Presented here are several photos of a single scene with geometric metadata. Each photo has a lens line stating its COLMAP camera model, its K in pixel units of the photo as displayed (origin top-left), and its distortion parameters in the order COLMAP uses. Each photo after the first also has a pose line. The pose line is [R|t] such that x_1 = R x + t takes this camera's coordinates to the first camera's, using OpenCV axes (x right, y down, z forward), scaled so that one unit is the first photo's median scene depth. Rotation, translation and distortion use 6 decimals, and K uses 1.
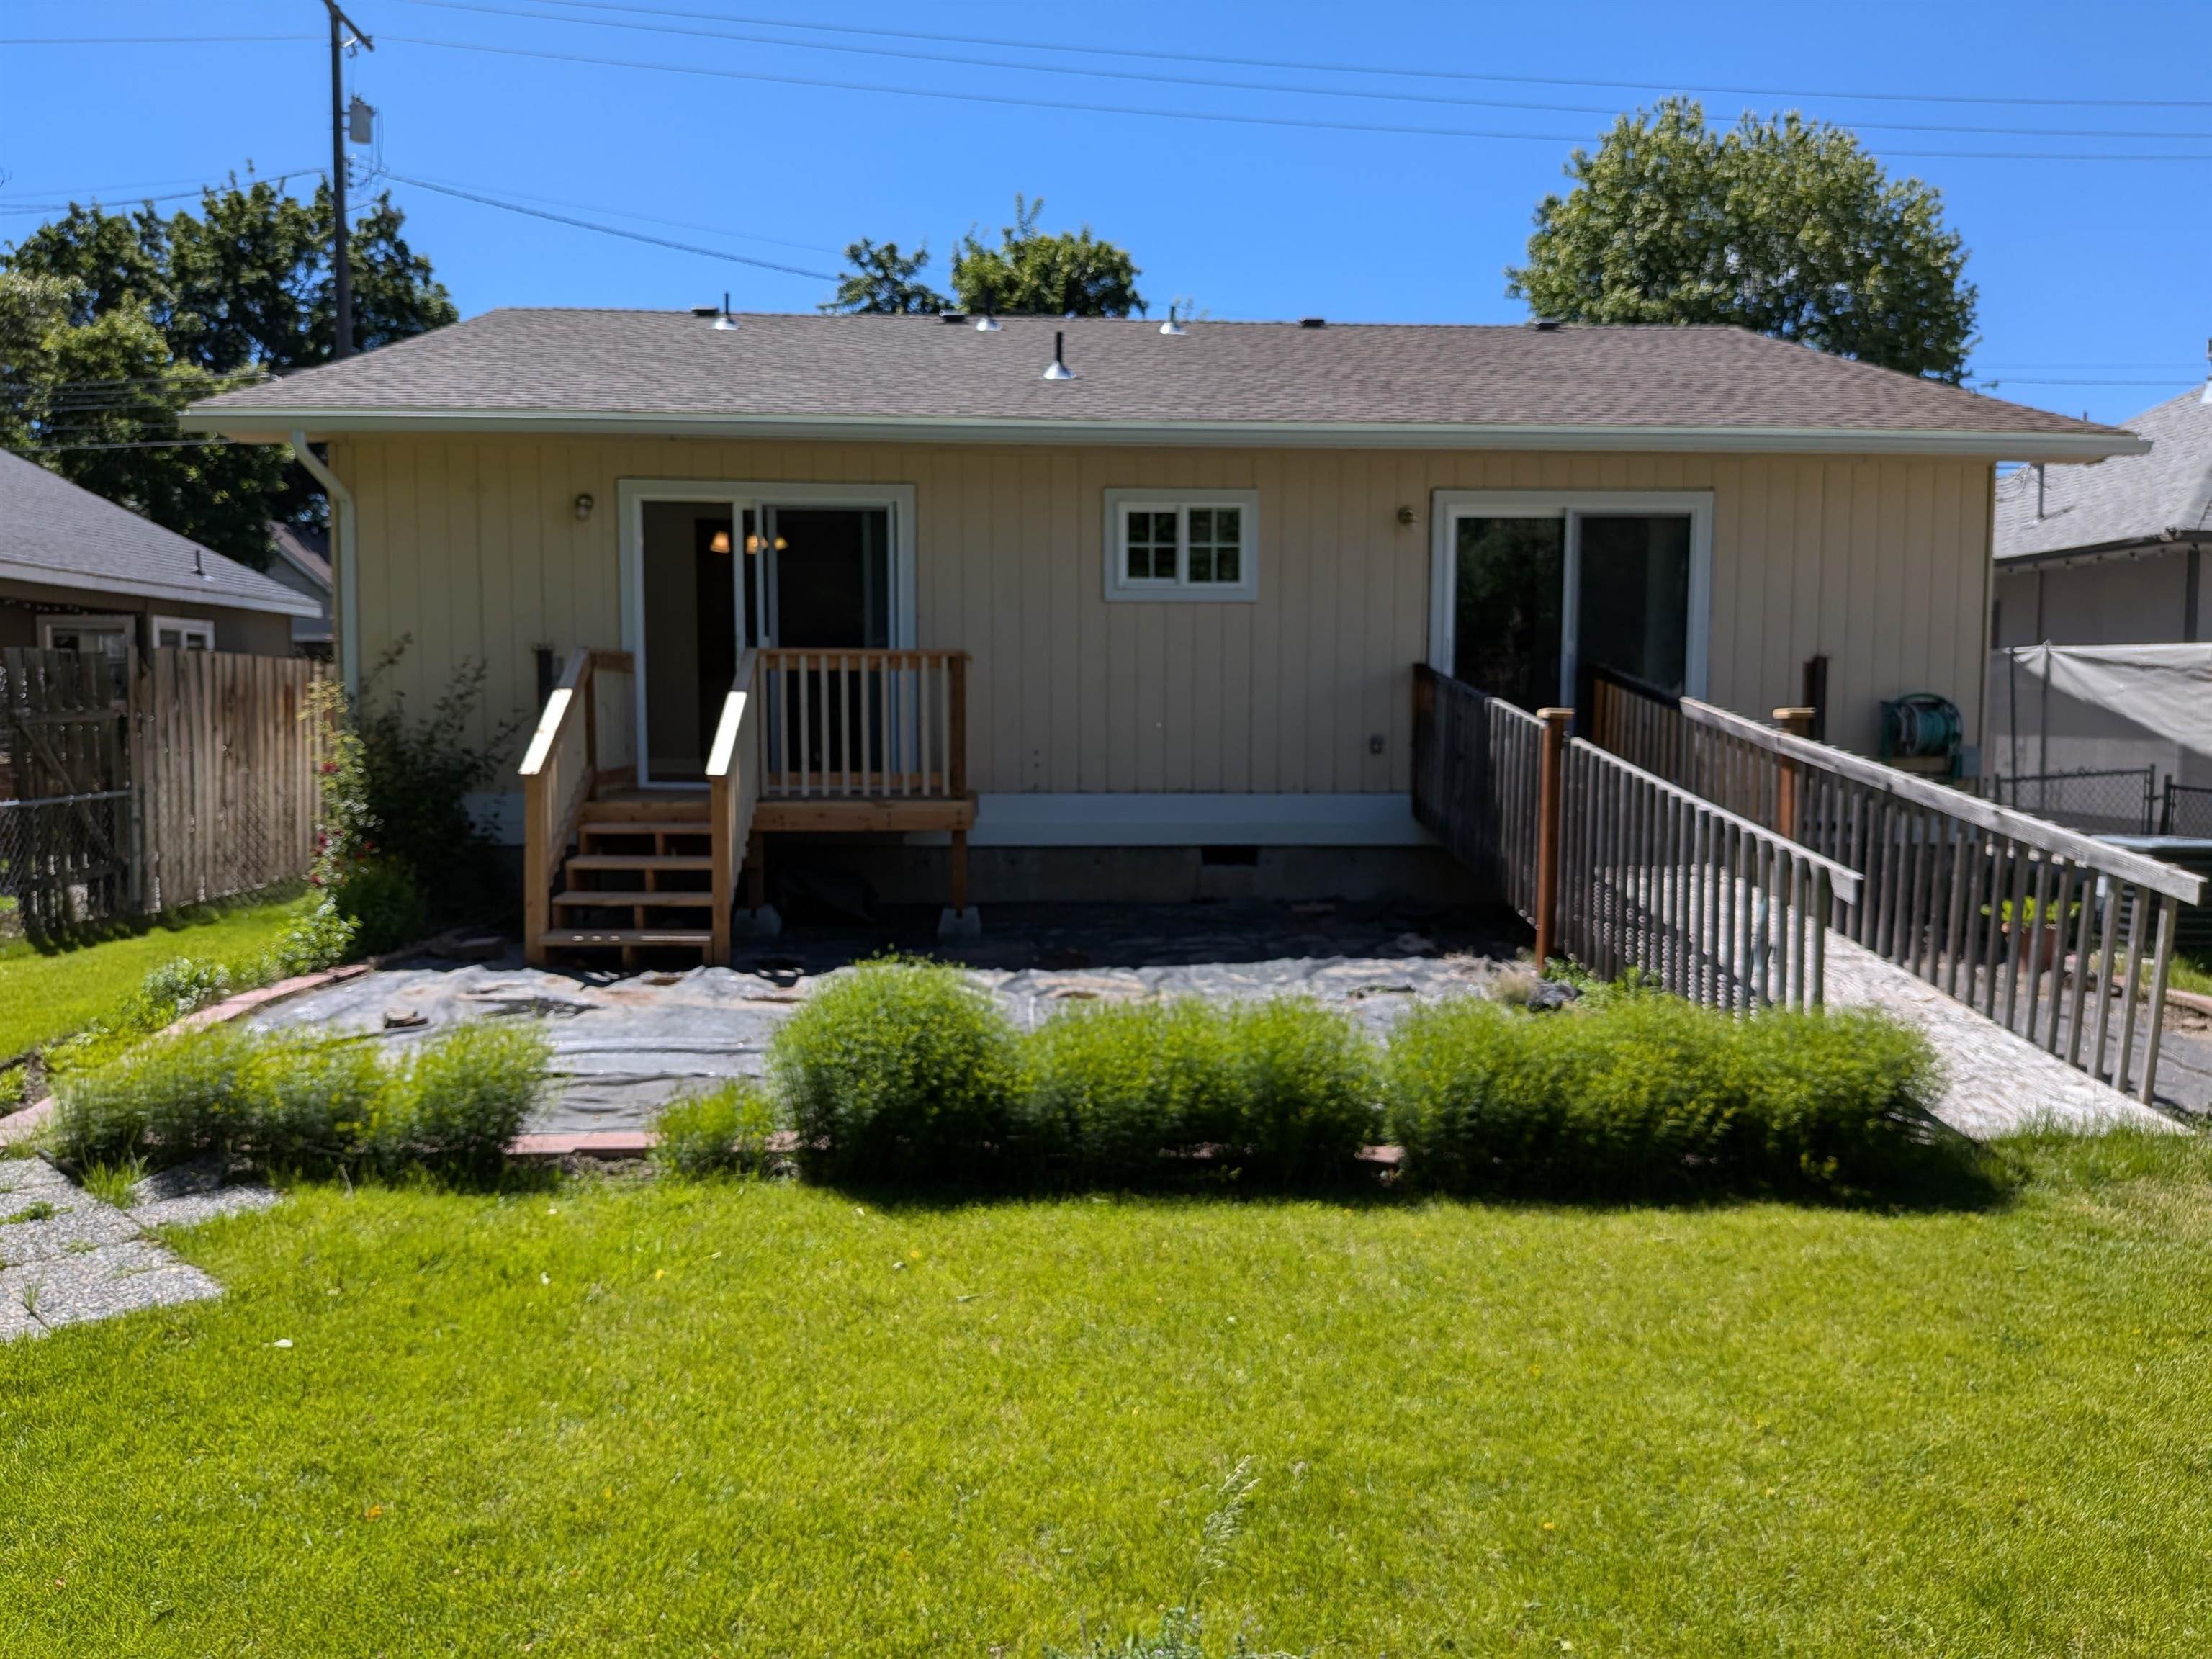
lens RADIAL K [[1612.1, 0, 1140.4], [0, 1612.1, 838.9], [0, 0, 1]] dist [0.039586, -0.078620]
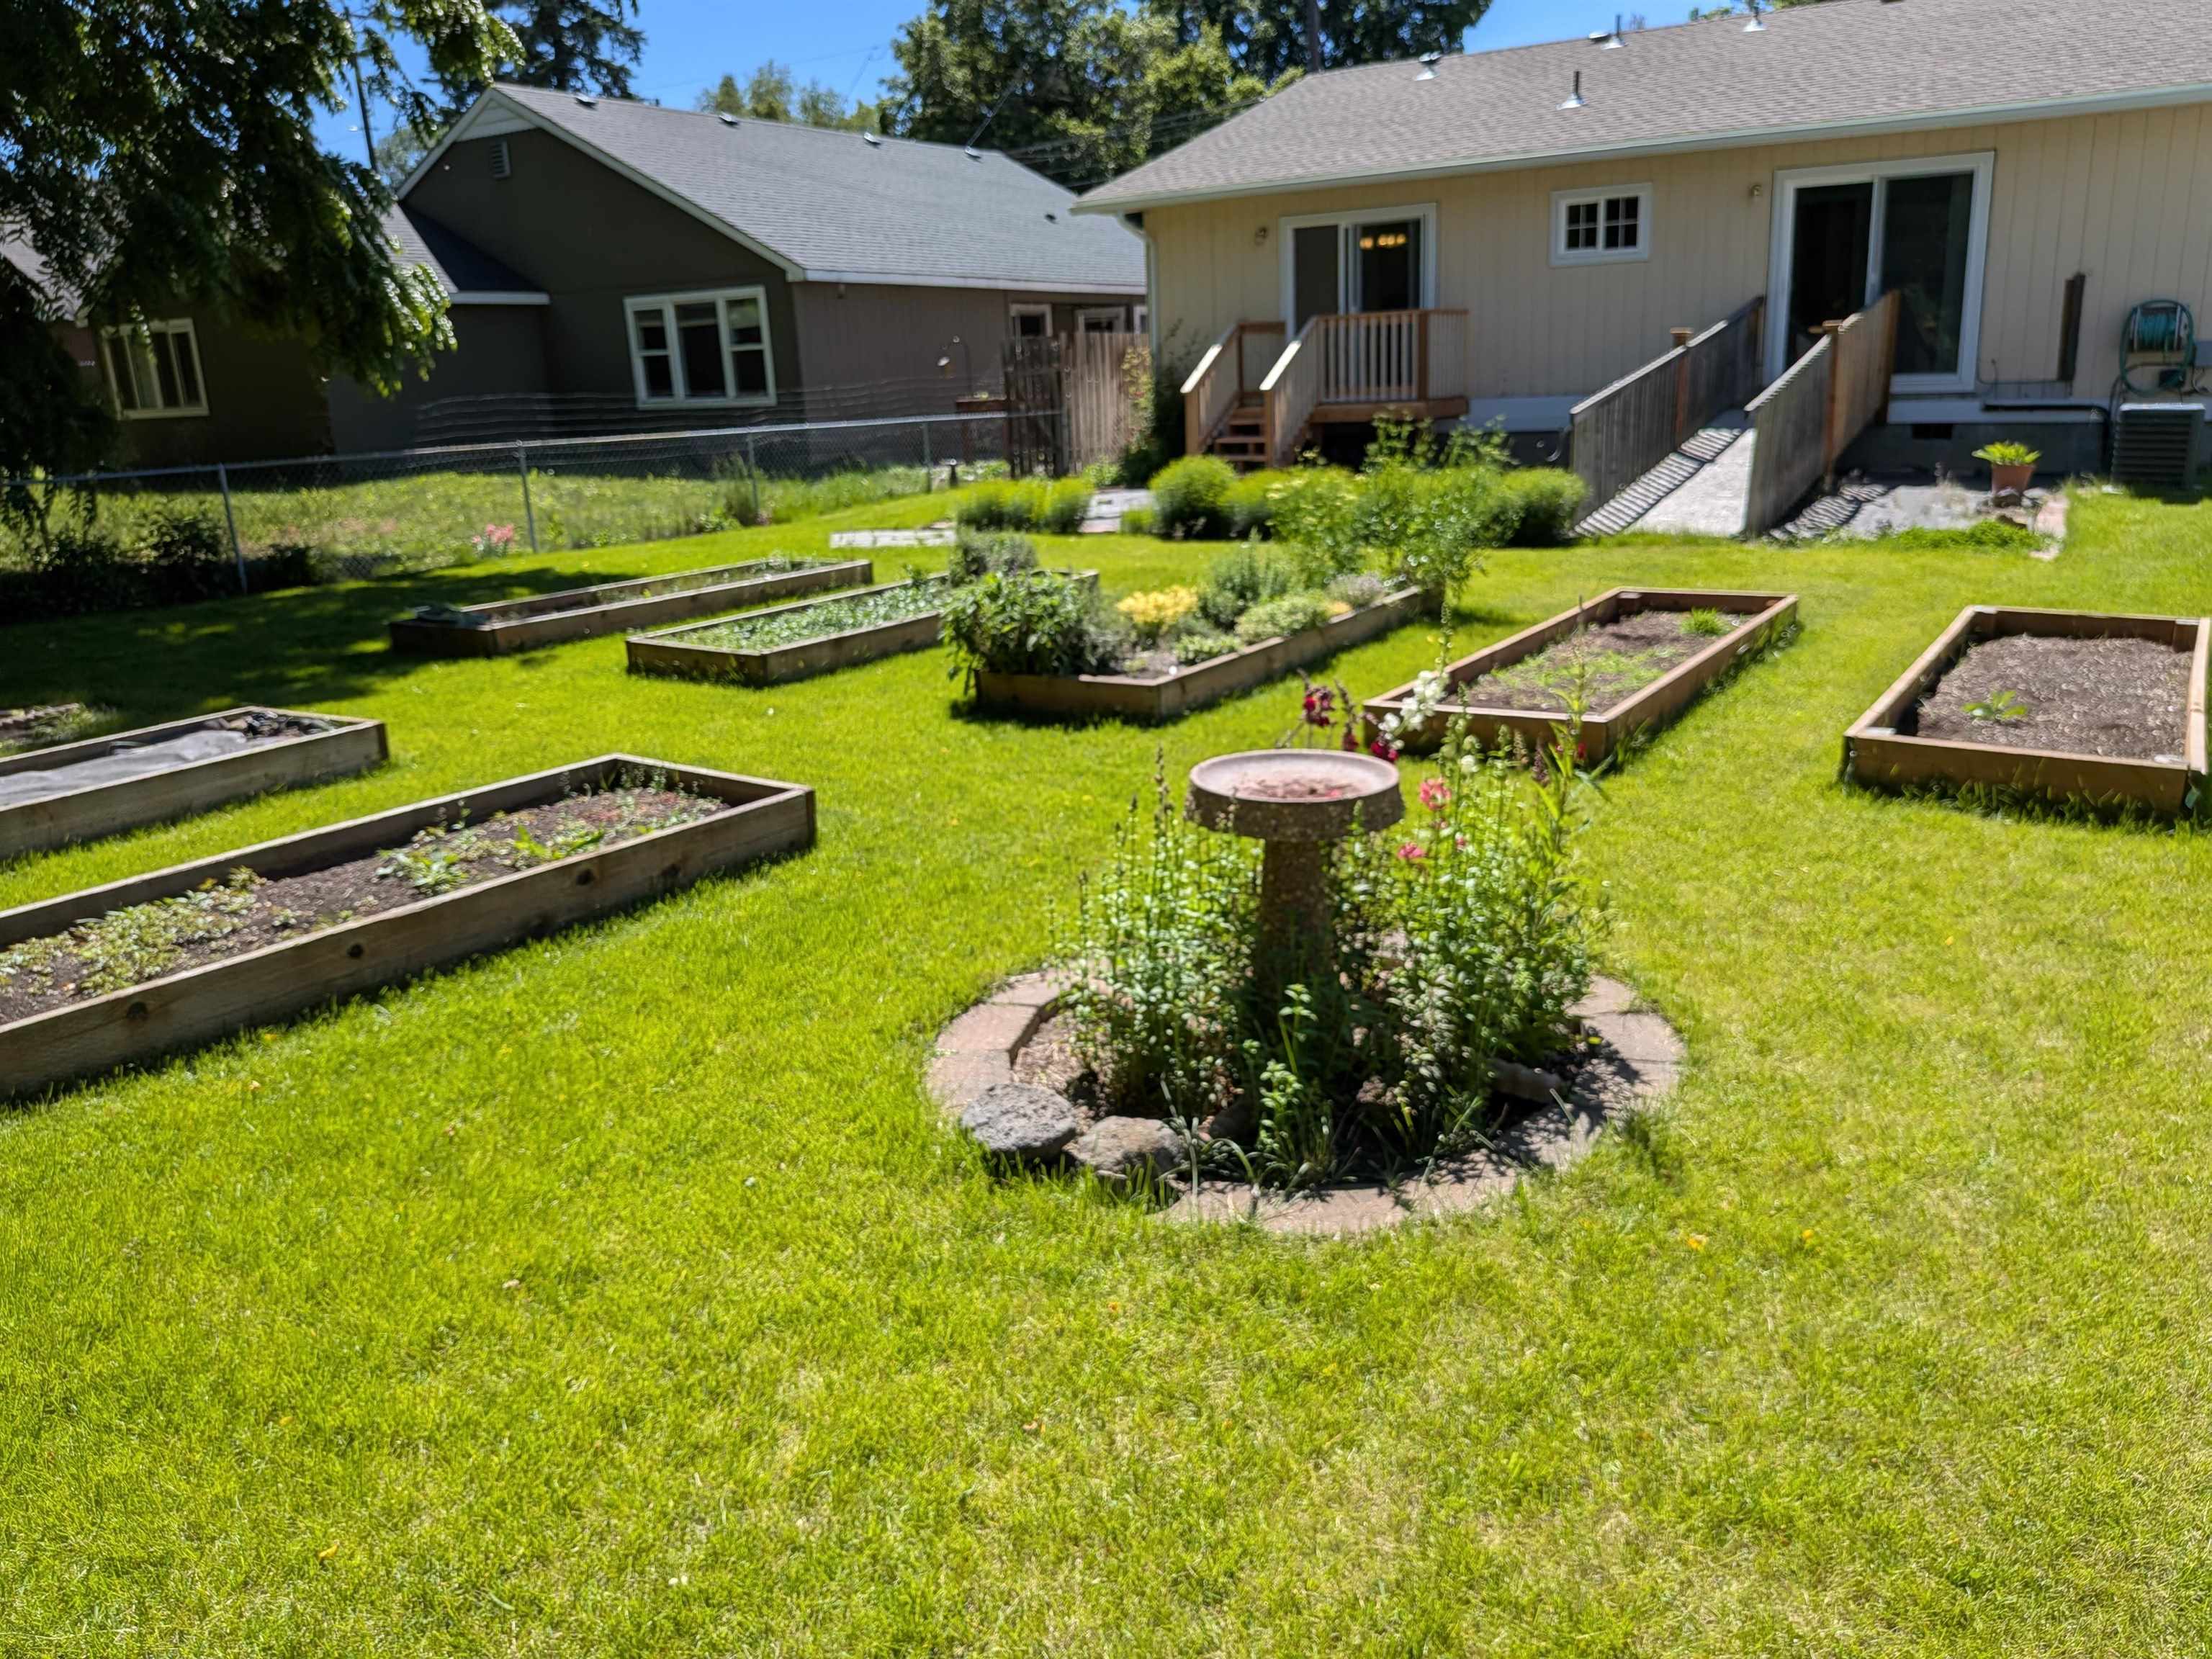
lens RADIAL K [[1561.0, 0, 1106.0], [0, 1561.0, 829.5], [0, 0, 1]] dist [-0.006568, -0.077343]
pose [[0.795715, 0.128351, -0.591915, 0.590152], [0.004545, 0.975995, 0.217745, 0.053334], [0.605654, -0.175953, 0.776031, -0.511435]]
